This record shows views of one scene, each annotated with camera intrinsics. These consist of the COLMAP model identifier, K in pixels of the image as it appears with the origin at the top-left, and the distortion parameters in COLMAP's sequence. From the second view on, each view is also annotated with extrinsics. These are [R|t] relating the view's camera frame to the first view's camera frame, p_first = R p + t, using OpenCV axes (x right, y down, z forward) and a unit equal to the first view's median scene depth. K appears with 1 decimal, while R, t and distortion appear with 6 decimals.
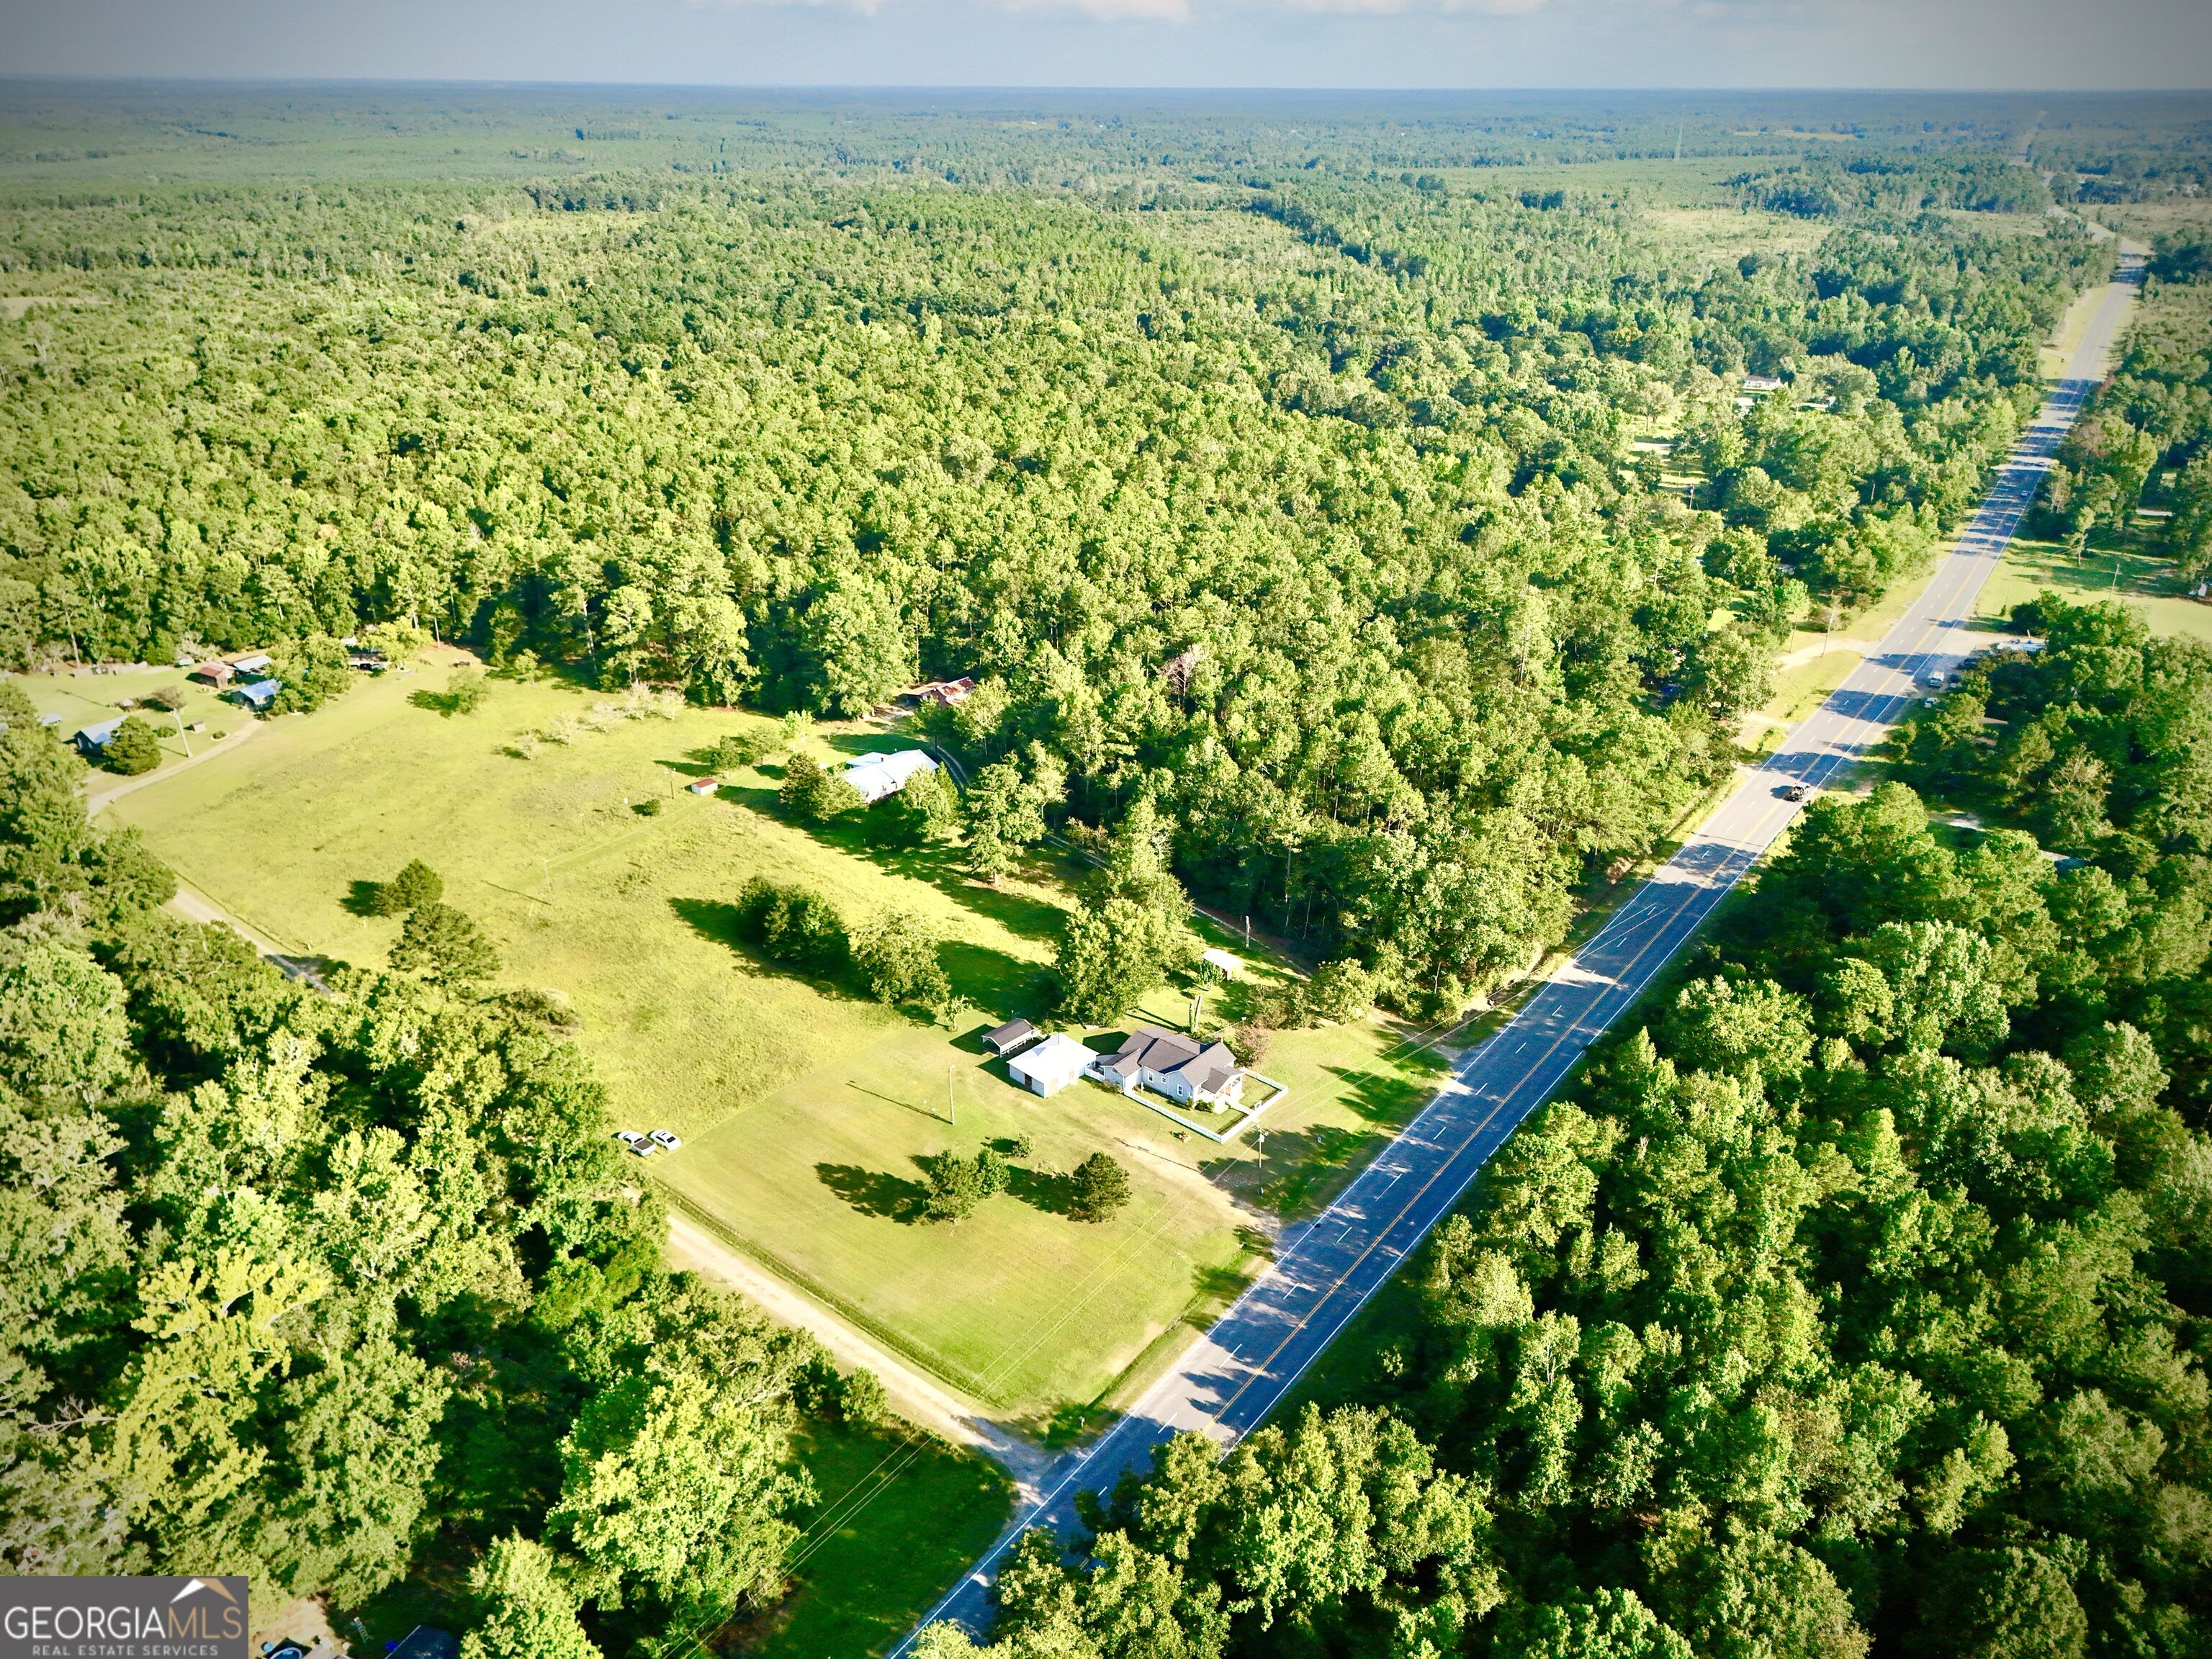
lens RADIAL K [[1624.9, 0, 1095.5], [0, 1624.9, 820.8], [0, 0, 1]] dist [0.046689, -0.035250]
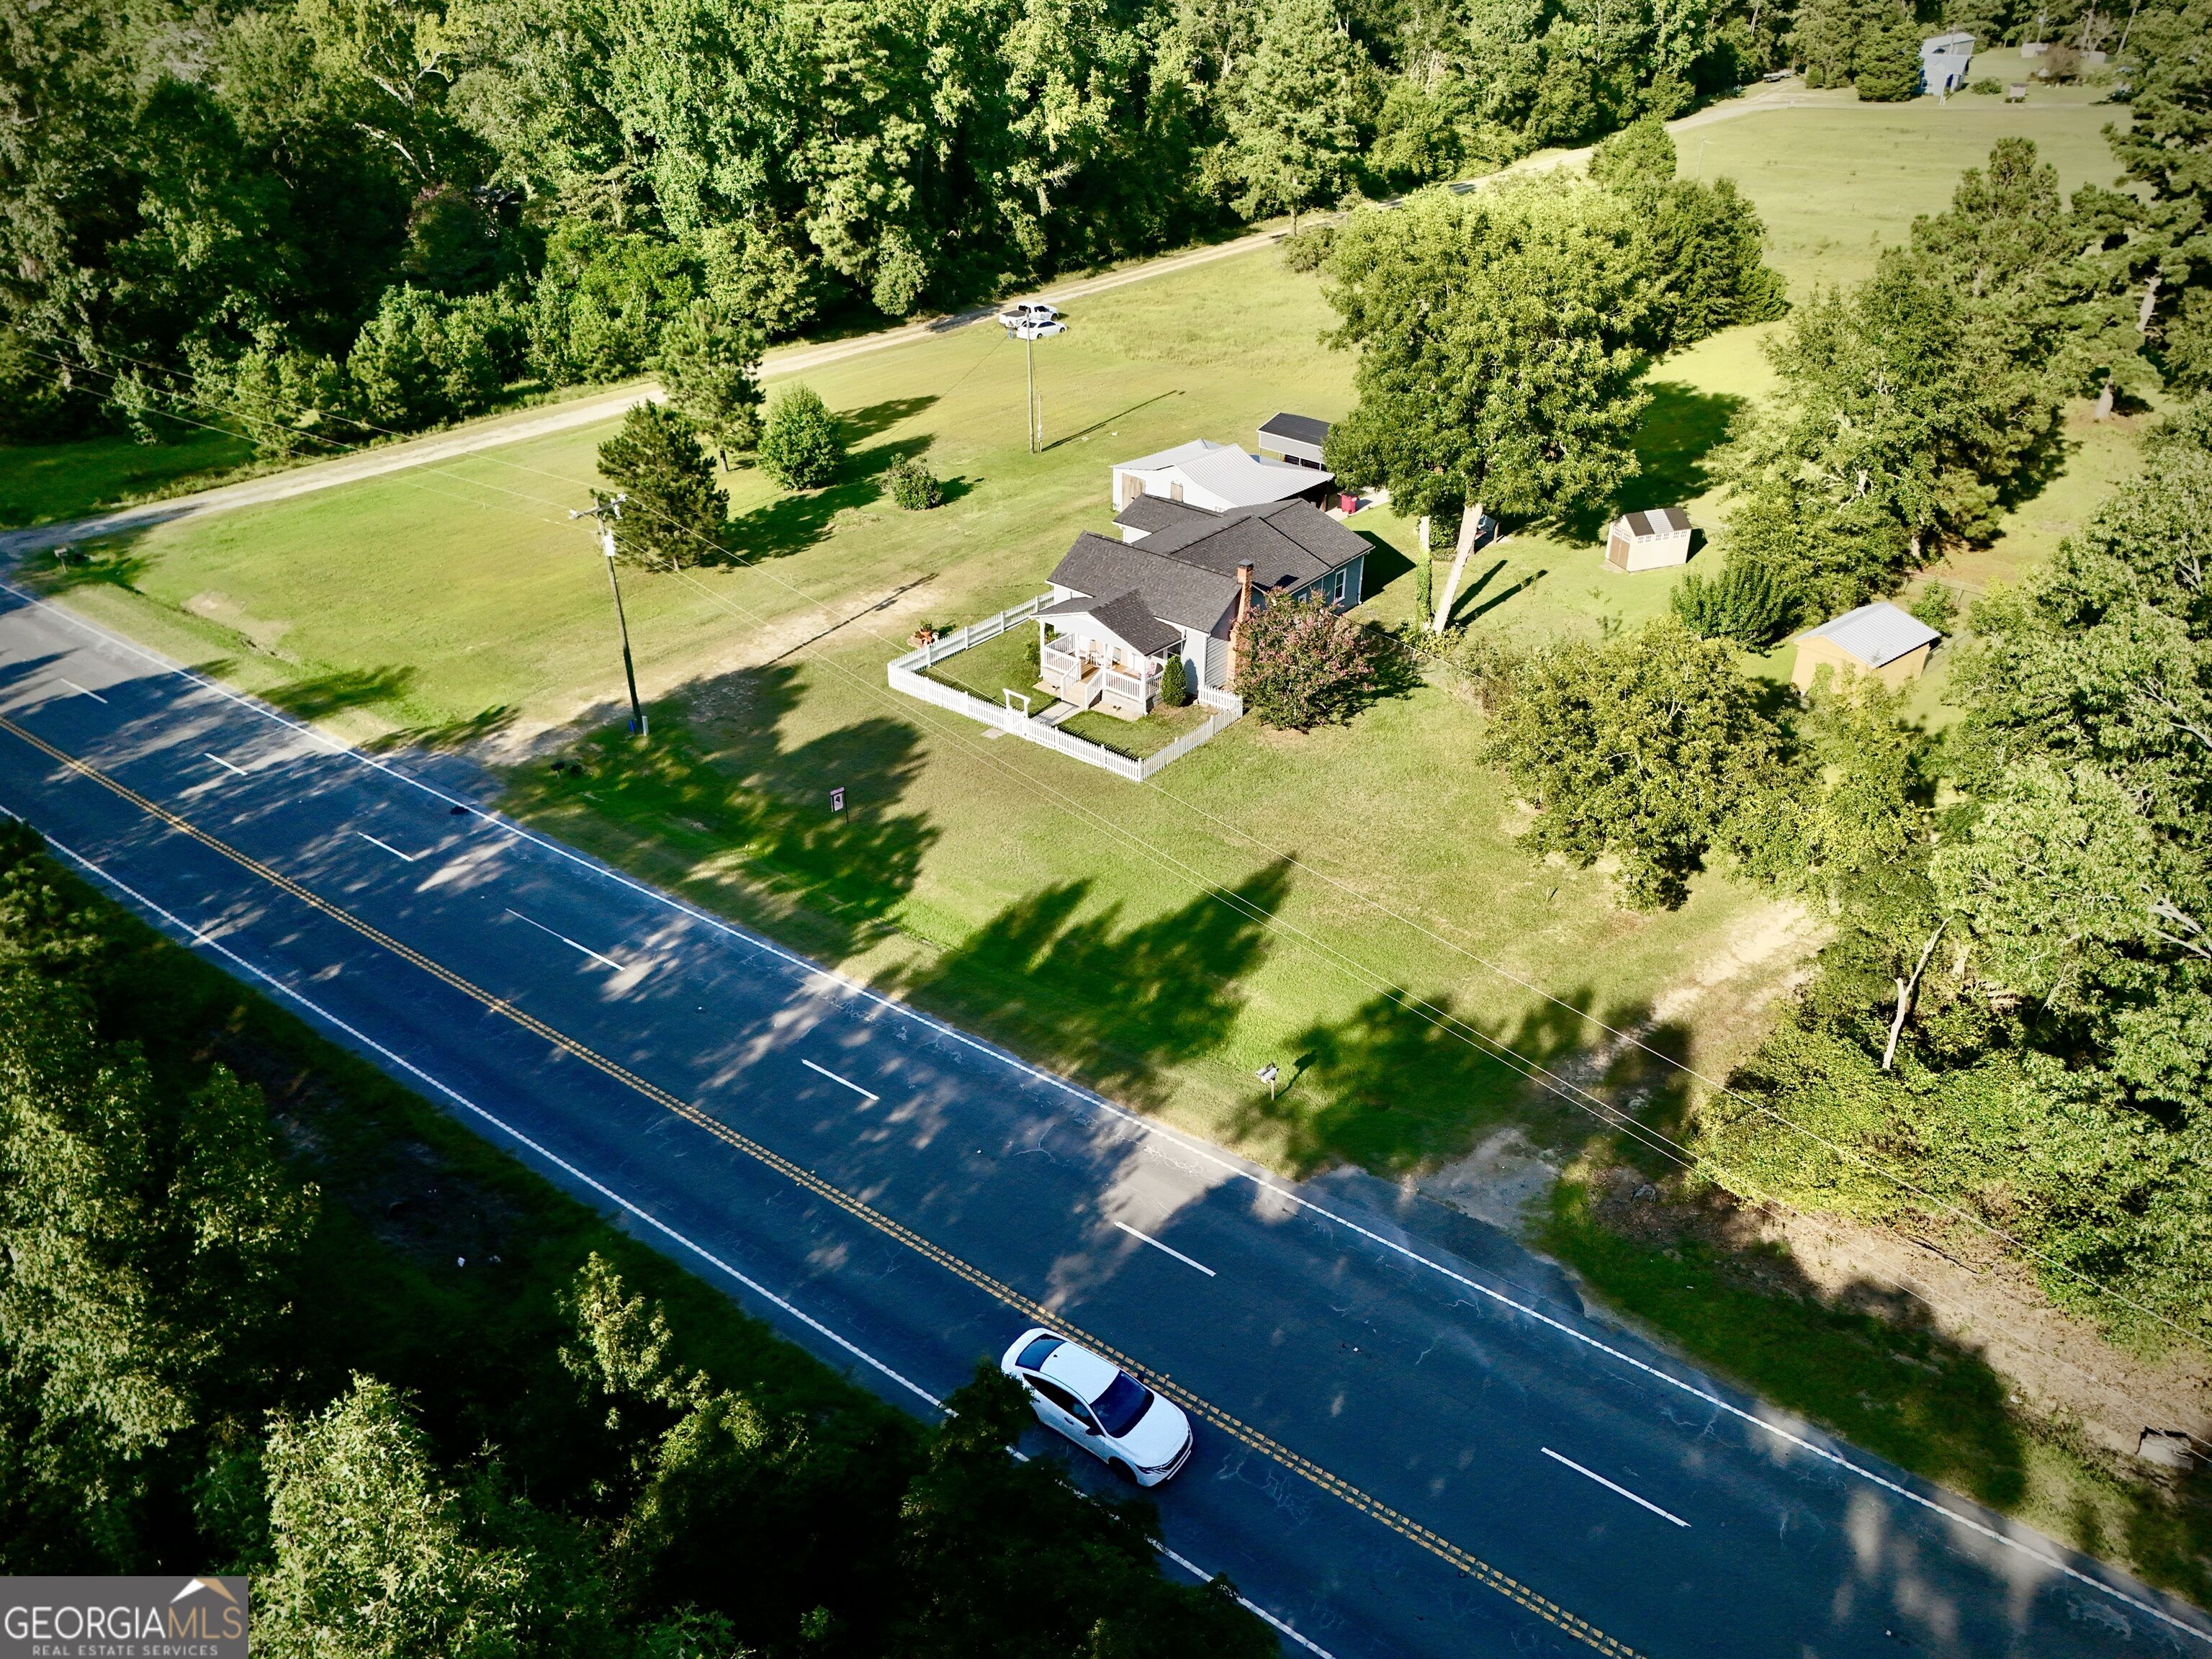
lens RADIAL K [[1624.9, 0, 1105.8], [0, 1624.9, 816.5], [0, 0, 1]] dist [0.046689, -0.035250]
pose [[0.009325, 0.503812, -0.863763, 0.339958], [-0.419912, 0.785921, 0.453876, 0.031518], [0.907517, 0.358472, 0.218885, 0.832804]]
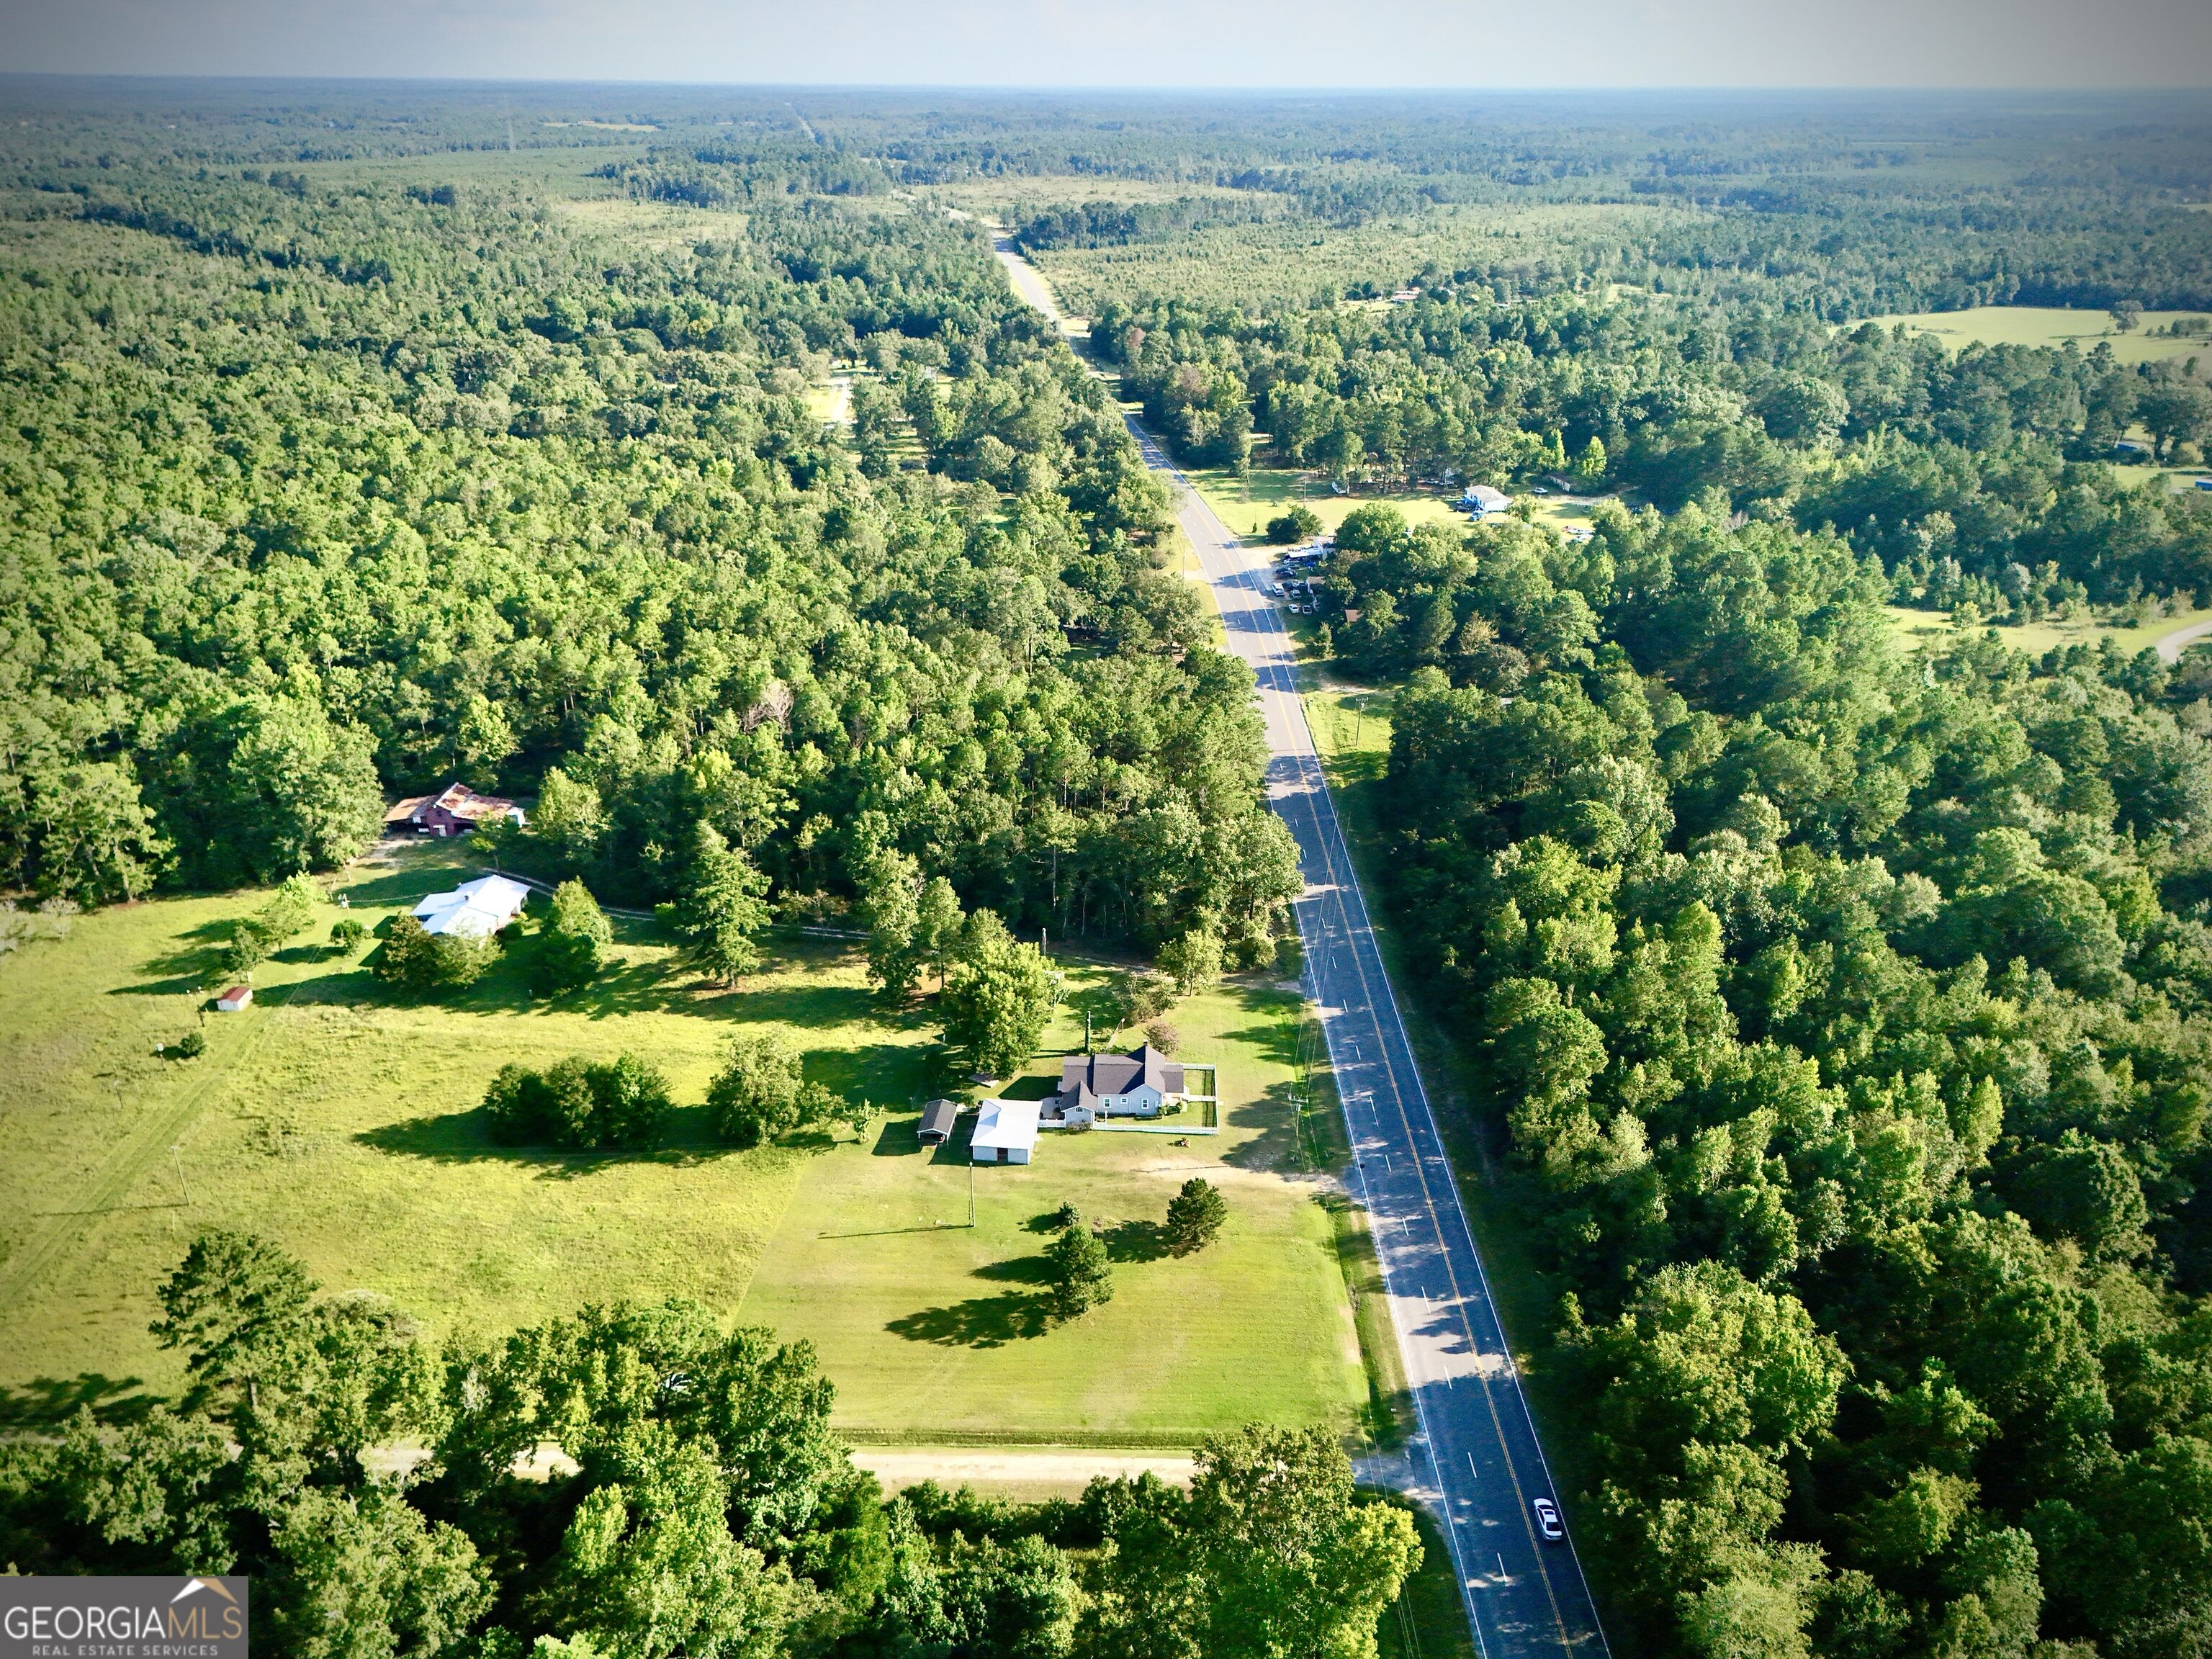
lens RADIAL K [[1624.9, 0, 1117.8], [0, 1624.9, 837.5], [0, 0, 1]] dist [0.046689, -0.035250]
pose [[0.780316, -0.262503, 0.567626, -0.422284], [0.255047, 0.962308, 0.094413, -0.076763], [-0.571015, 0.071099, 0.817855, 0.168607]]
